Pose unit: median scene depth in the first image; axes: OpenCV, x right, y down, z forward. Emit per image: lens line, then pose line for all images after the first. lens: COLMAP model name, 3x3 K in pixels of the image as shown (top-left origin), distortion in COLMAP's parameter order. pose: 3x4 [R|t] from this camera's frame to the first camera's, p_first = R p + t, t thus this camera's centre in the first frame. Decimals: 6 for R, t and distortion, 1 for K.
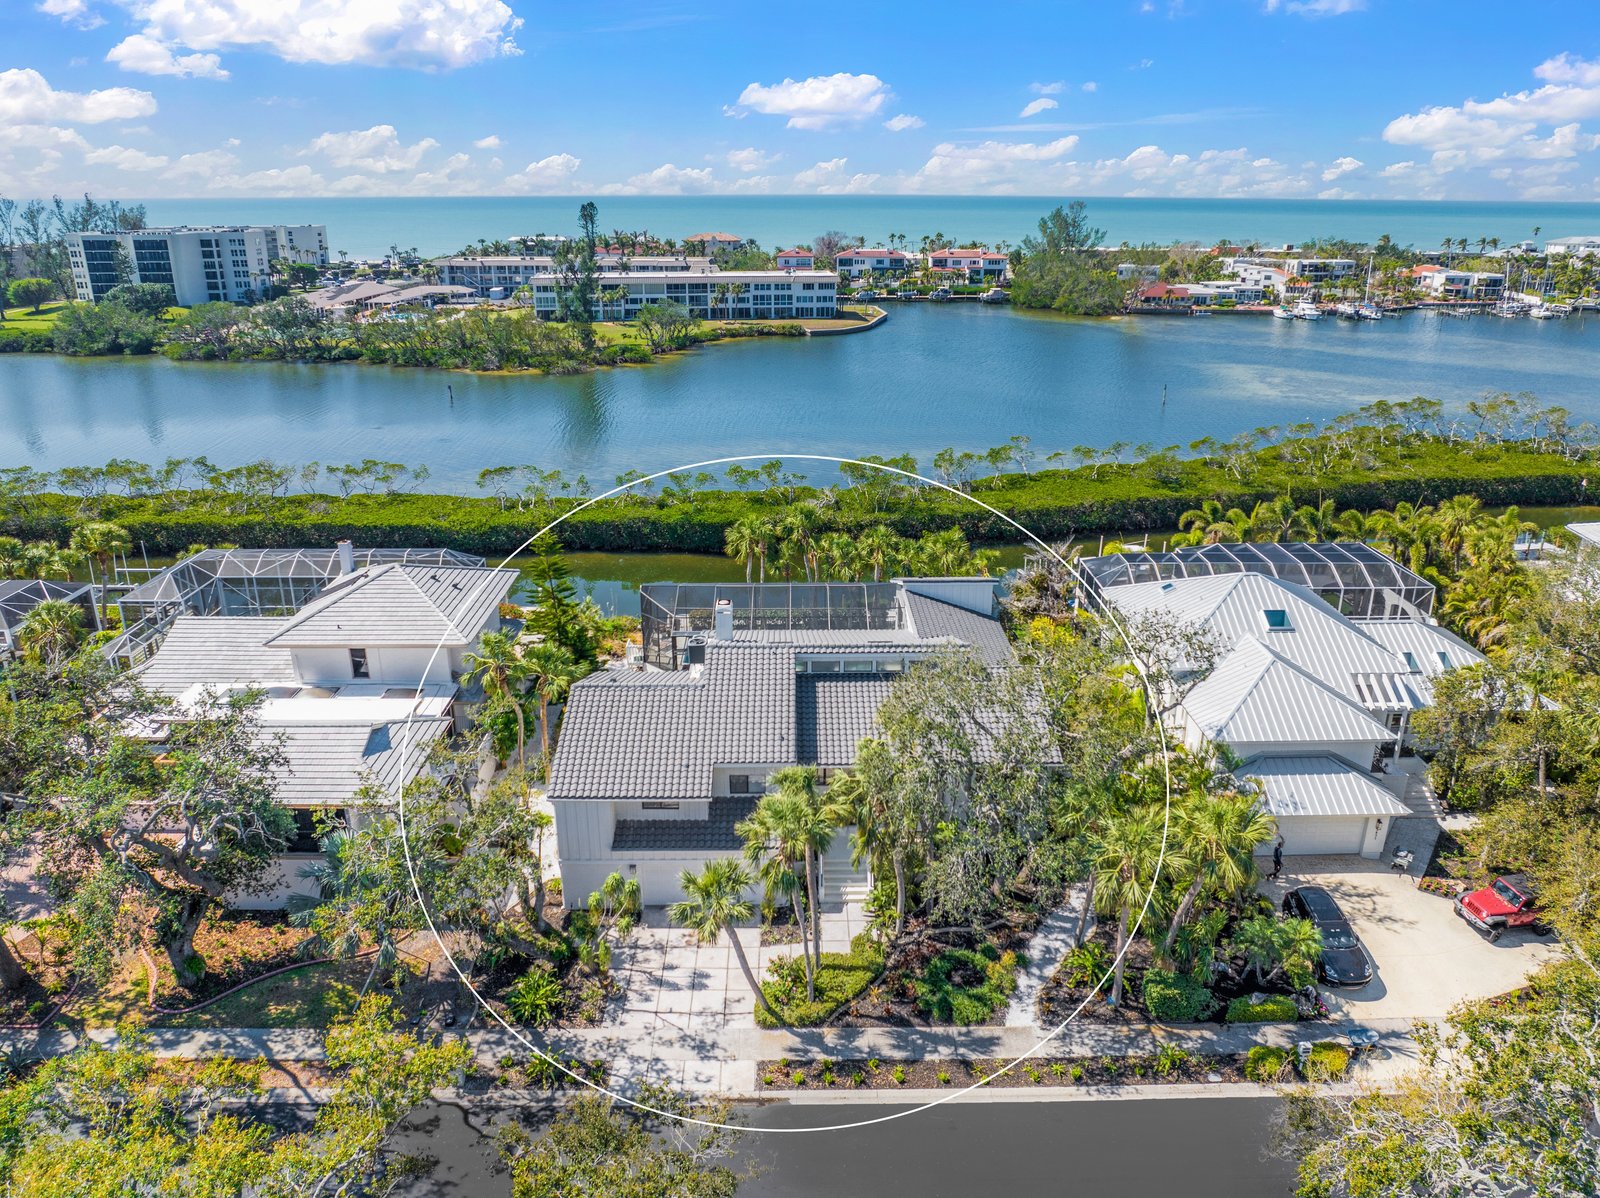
lens RADIAL K [[1116.9, 0, 800.0], [0, 1116.9, 599.0], [0, 0, 1]] dist [-0.039678, 0.001679]
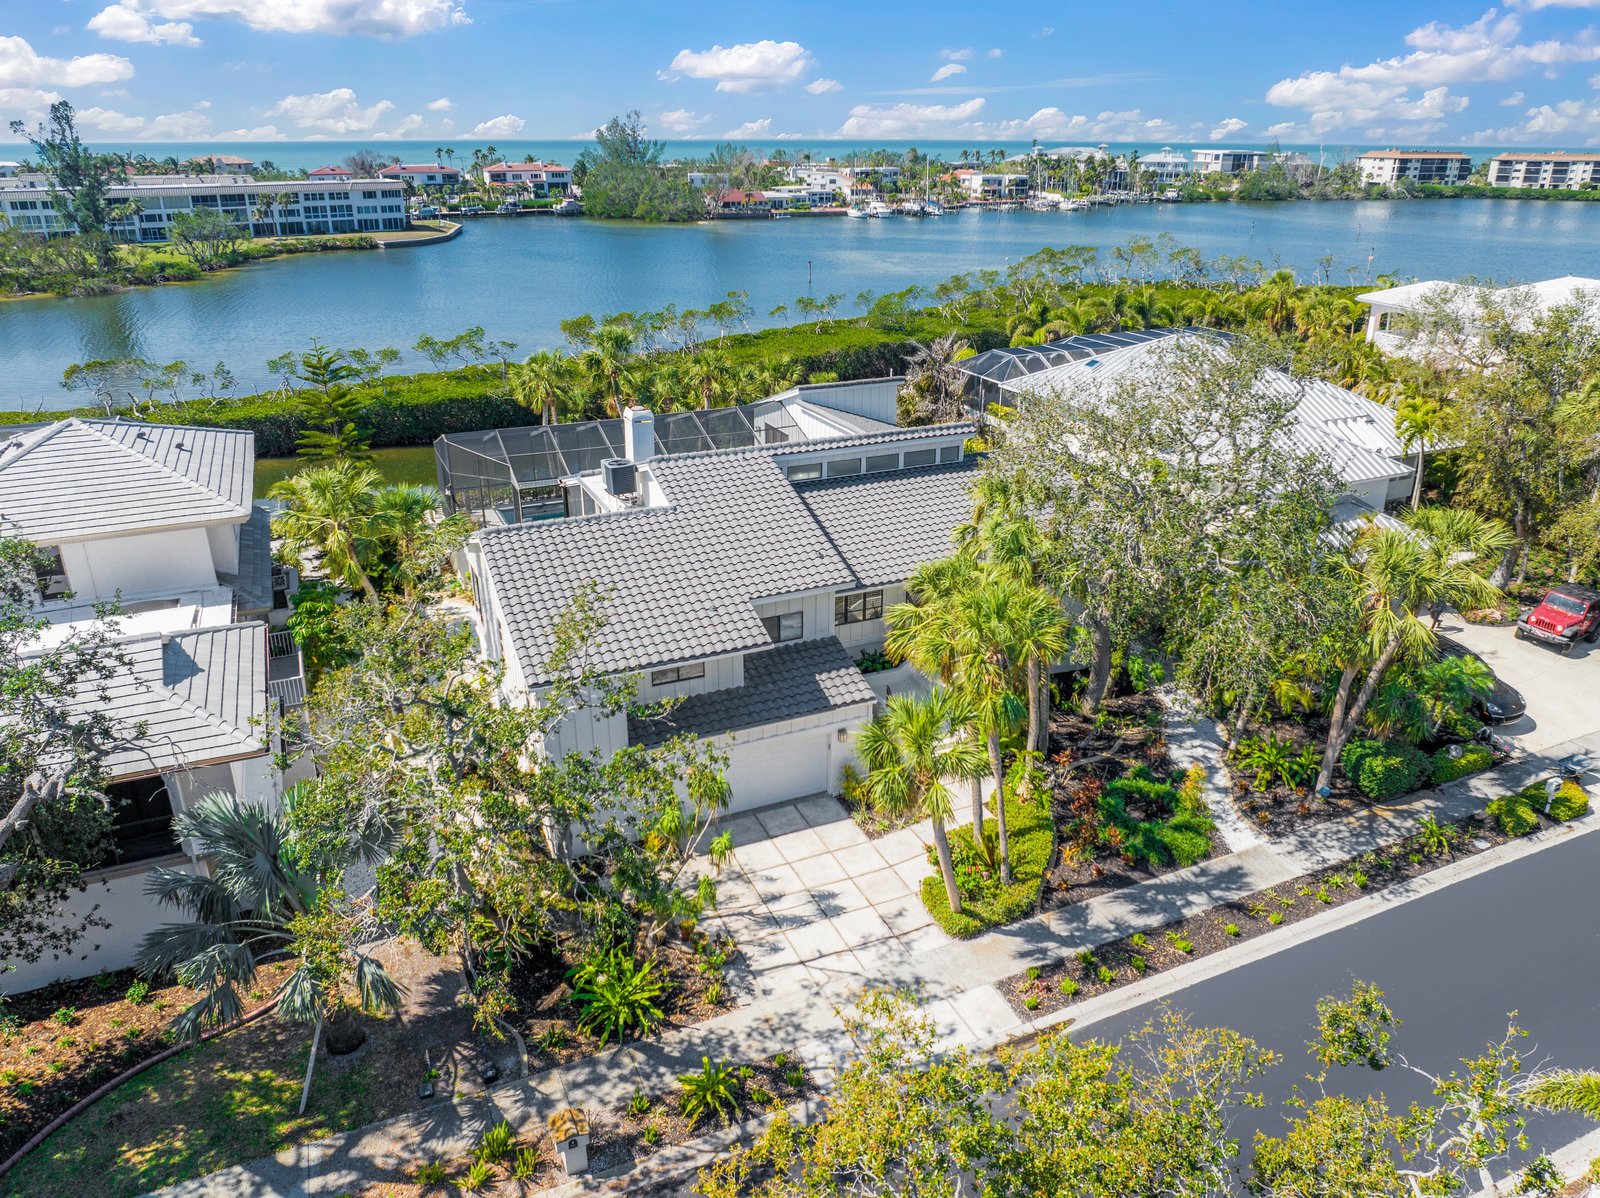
lens RADIAL K [[1116.9, 0, 800.0], [0, 1116.9, 599.0], [0, 0, 1]] dist [-0.039678, 0.001679]
pose [[0.915065, -0.151310, 0.373847, -0.058547], [0.135208, 0.988405, 0.069095, 0.020012], [-0.379967, -0.012679, 0.924913, 0.068671]]
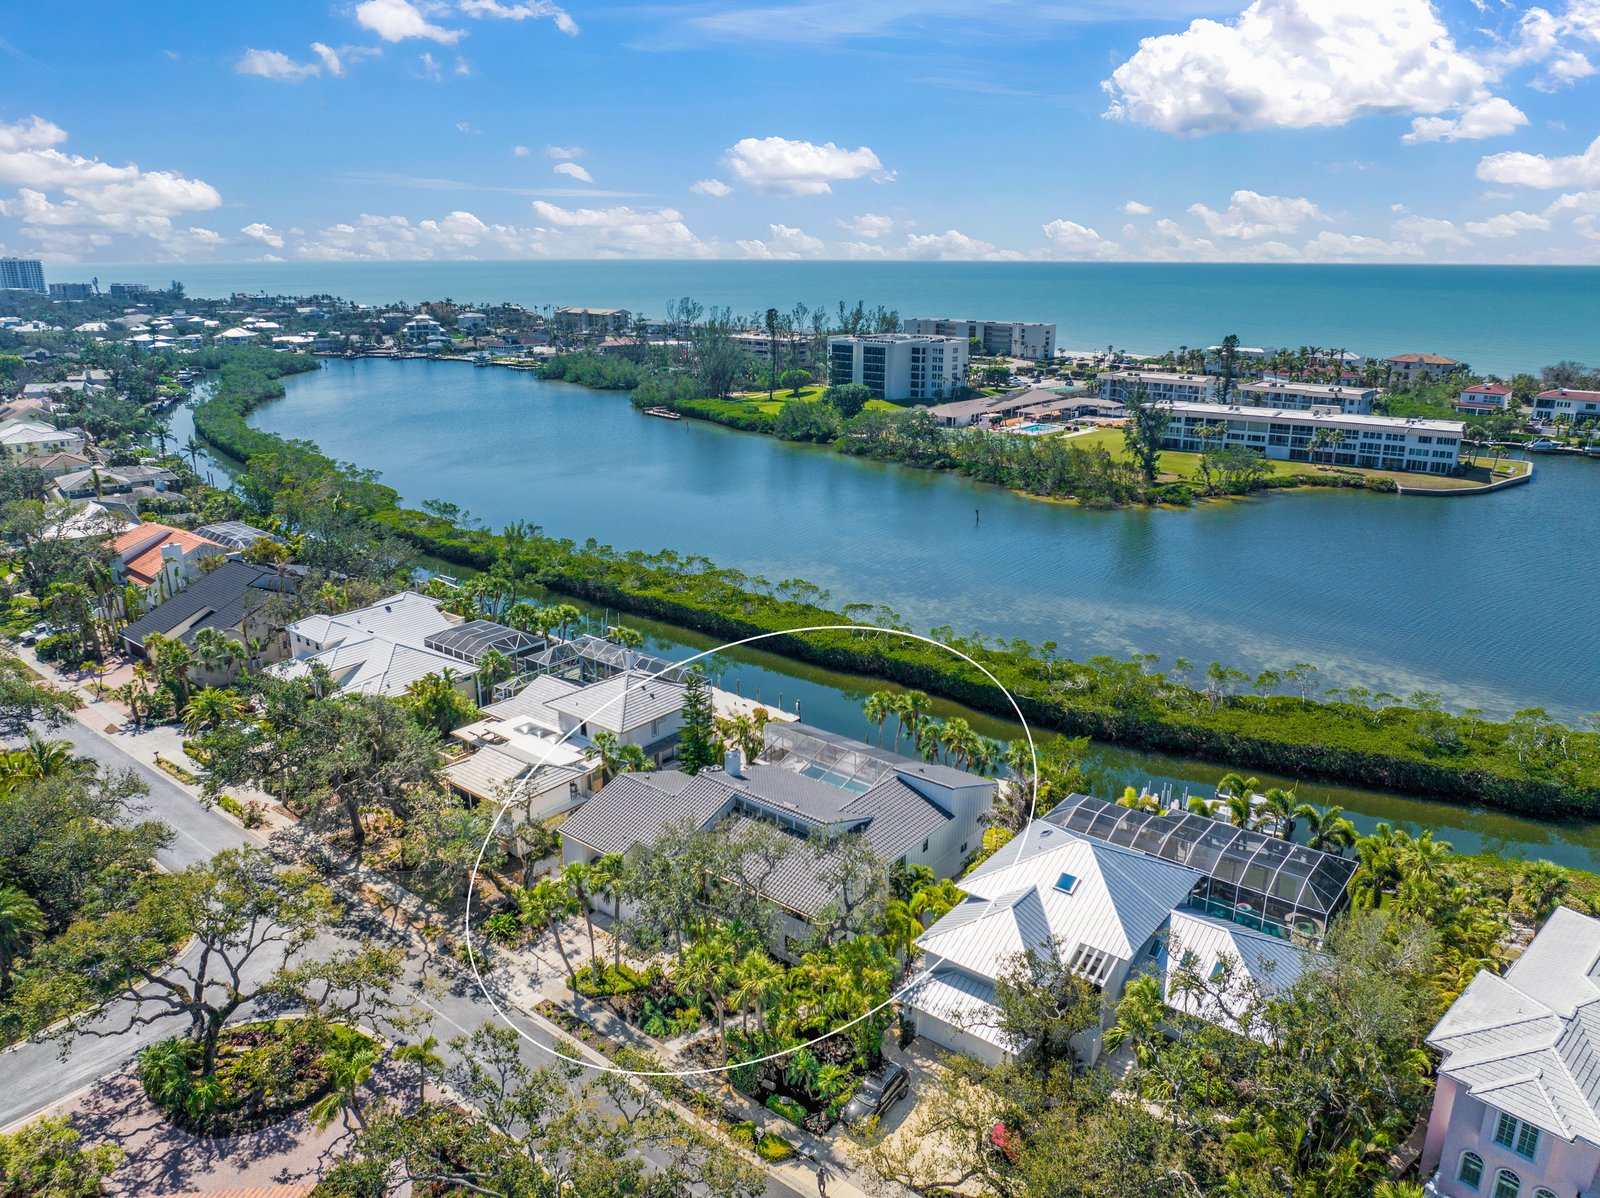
lens RADIAL K [[1116.9, 0, 800.0], [0, 1116.9, 599.0], [0, 0, 1]] dist [-0.039678, 0.001679]
pose [[0.769916, 0.183086, -0.611317, 0.206272], [-0.215745, 0.976231, 0.020657, -0.056913], [0.600569, 0.115984, 0.791116, -0.043252]]
